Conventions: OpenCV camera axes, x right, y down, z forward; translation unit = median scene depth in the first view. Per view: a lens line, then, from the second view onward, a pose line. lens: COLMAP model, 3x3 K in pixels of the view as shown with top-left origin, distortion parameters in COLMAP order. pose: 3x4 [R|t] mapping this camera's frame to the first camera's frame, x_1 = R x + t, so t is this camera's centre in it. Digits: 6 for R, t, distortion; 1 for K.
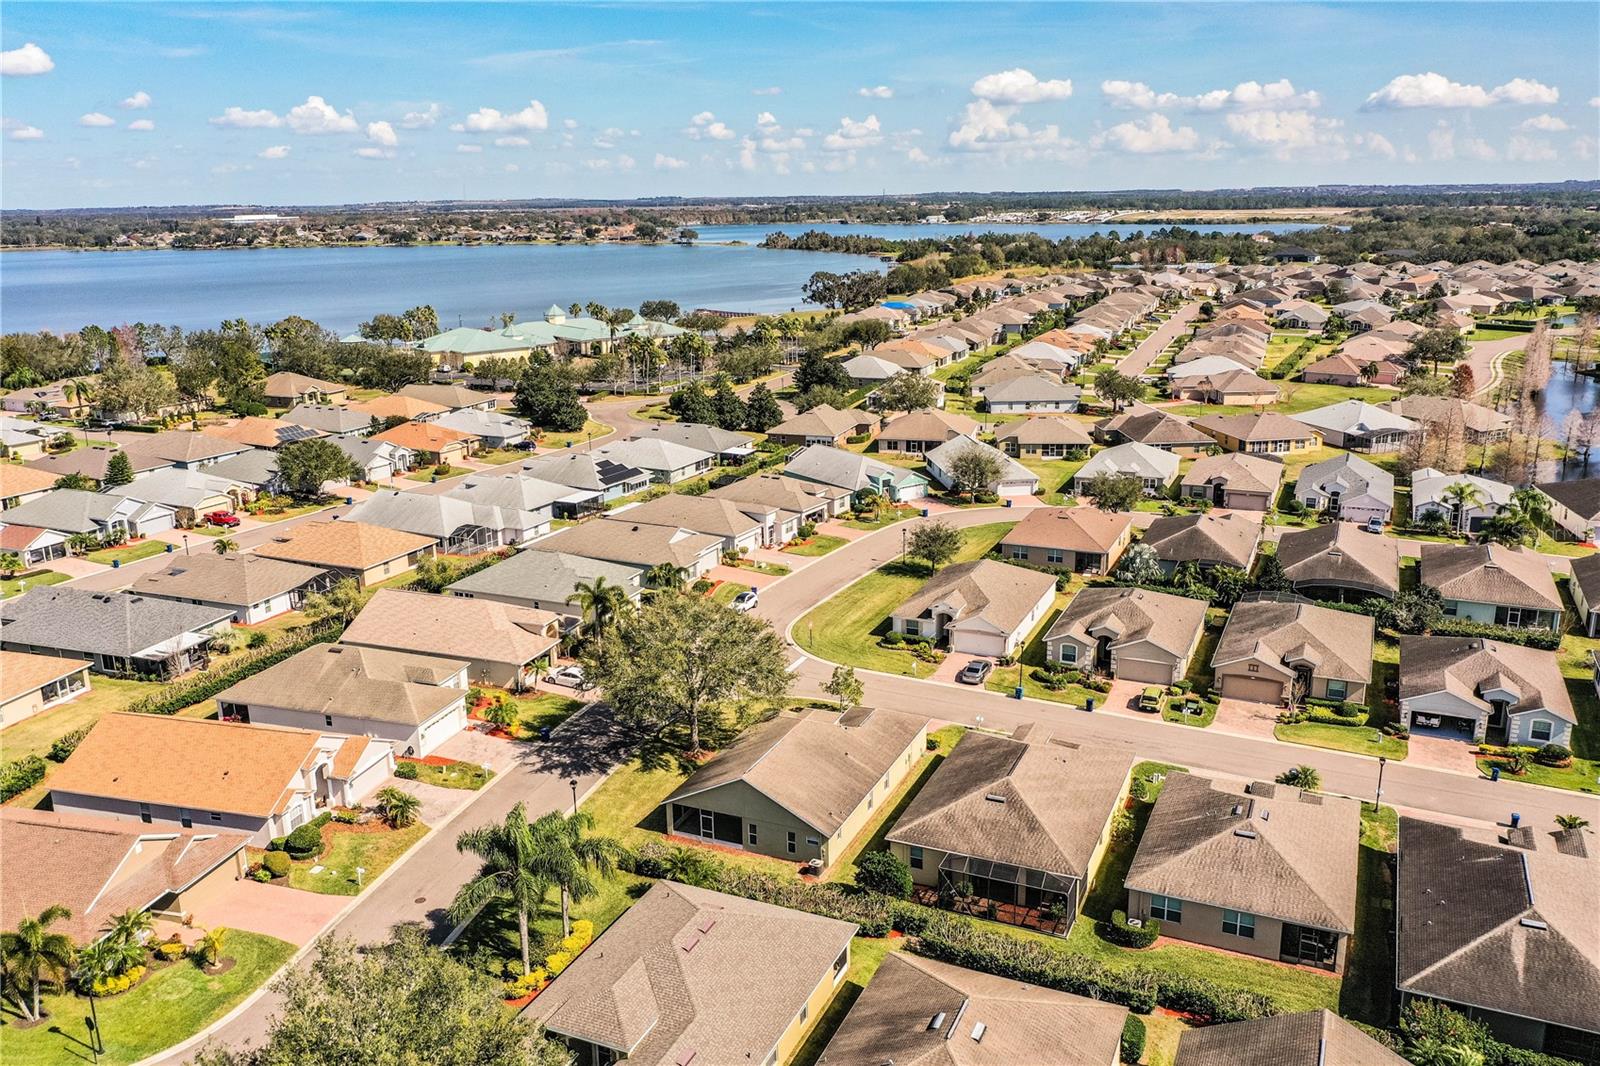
lens RADIAL K [[1258.4, 0, 801.9], [0, 1258.4, 526.7], [0, 0, 1]] dist [0.004194, -0.004448]
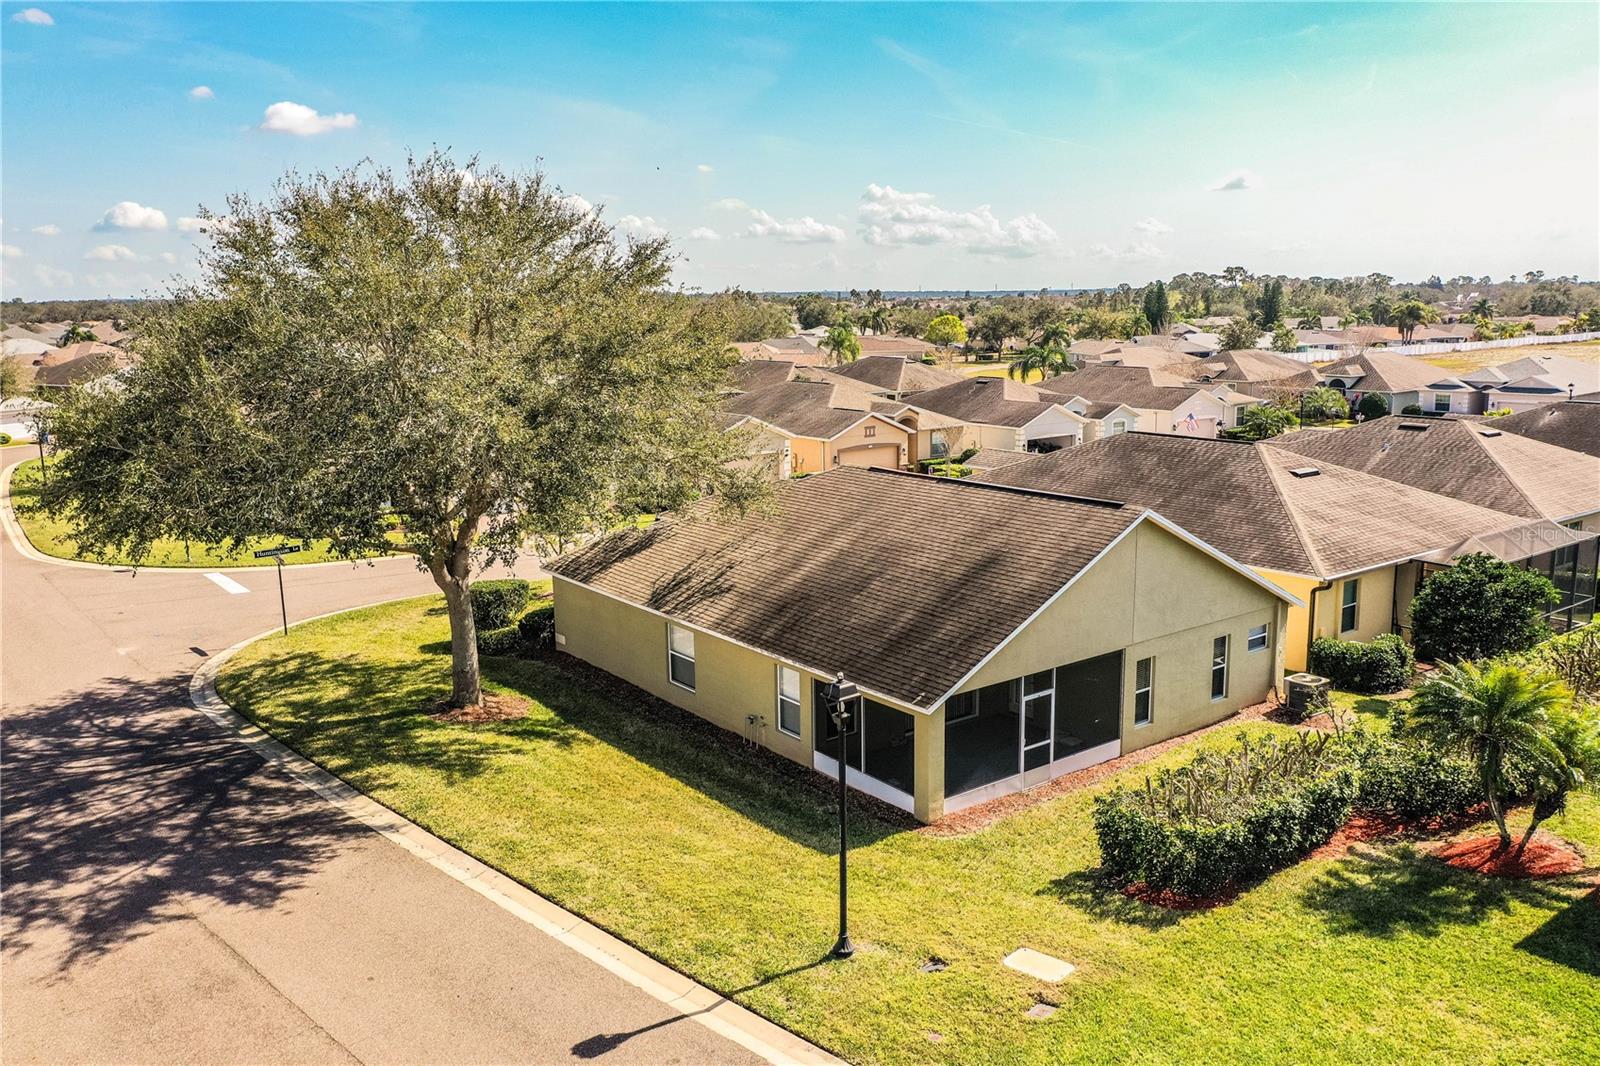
lens RADIAL K [[1258.4, 0, 801.9], [0, 1258.4, 526.7], [0, 0, 1]] dist [0.004194, -0.004448]
pose [[0.484014, -0.151303, 0.861880, -0.253839], [0.232780, 0.971712, 0.039860, 0.116423], [-0.843531, 0.181336, 0.505543, 0.625068]]
